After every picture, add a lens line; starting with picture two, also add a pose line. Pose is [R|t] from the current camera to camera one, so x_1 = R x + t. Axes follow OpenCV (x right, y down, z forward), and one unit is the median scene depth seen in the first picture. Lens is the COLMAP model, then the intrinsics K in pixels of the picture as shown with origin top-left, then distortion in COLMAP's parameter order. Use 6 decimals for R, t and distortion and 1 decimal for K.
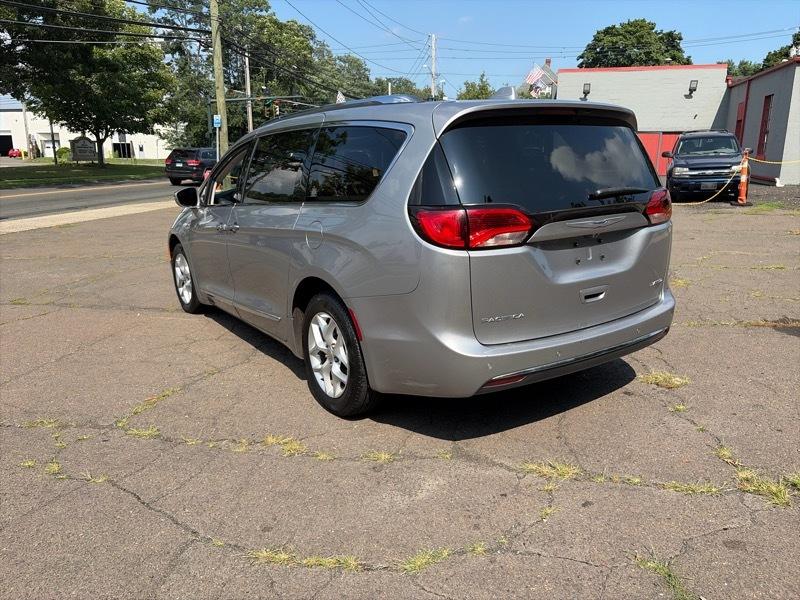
lens RADIAL K [[609.3, 0, 402.4], [0, 609.3, 305.1], [0, 0, 1]] dist [0.041167, -0.033431]
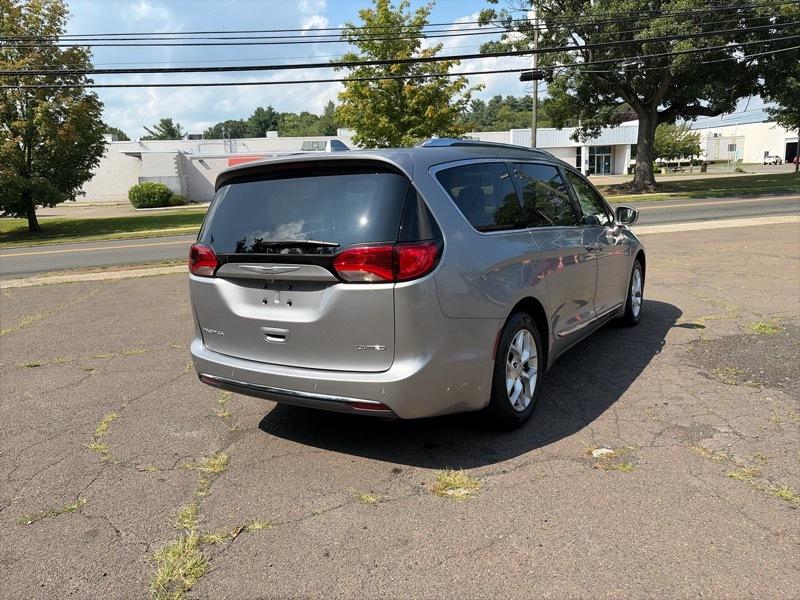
lens RADIAL K [[609.3, 0, 403.7], [0, 609.3, 302.5], [0, 0, 1]] dist [0.041167, -0.033431]
pose [[0.401199, 0.171253, -0.899840, 0.129928], [-0.181265, 0.977784, 0.105269, -0.021833], [0.897877, 0.120876, 0.423328, 0.071105]]
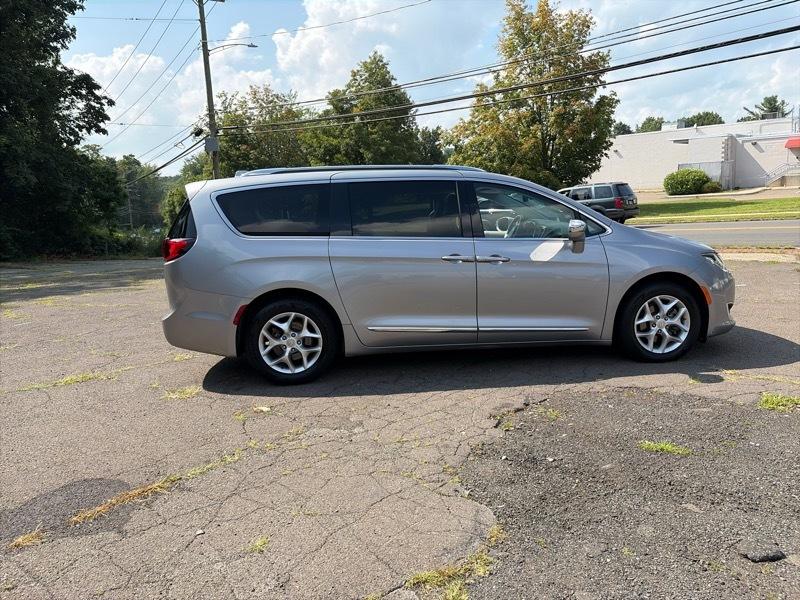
lens RADIAL K [[609.3, 0, 405.1], [0, 609.3, 293.2], [0, 0, 1]] dist [0.041167, -0.033431]
pose [[-0.478936, 0.174651, -0.860301, 0.153279], [-0.153559, 0.948231, 0.277989, -0.060901], [0.864315, 0.265246, -0.427322, 0.232550]]
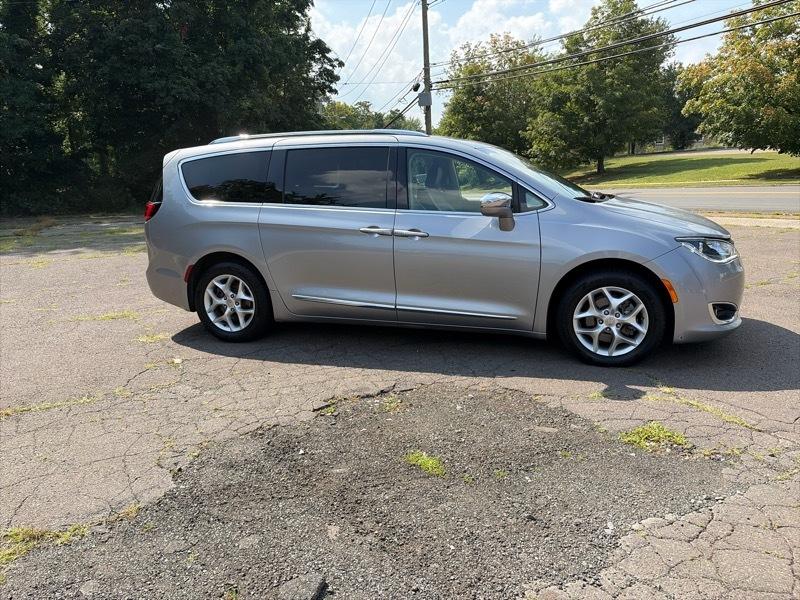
lens RADIAL K [[609.3, 0, 404.7], [0, 609.3, 297.2], [0, 0, 1]] dist [0.041167, -0.033431]
pose [[-0.793409, 0.187971, -0.578937, 0.093395], [-0.079845, 0.910764, 0.405135, -0.074197], [0.603429, 0.367663, -0.707600, 0.291003]]
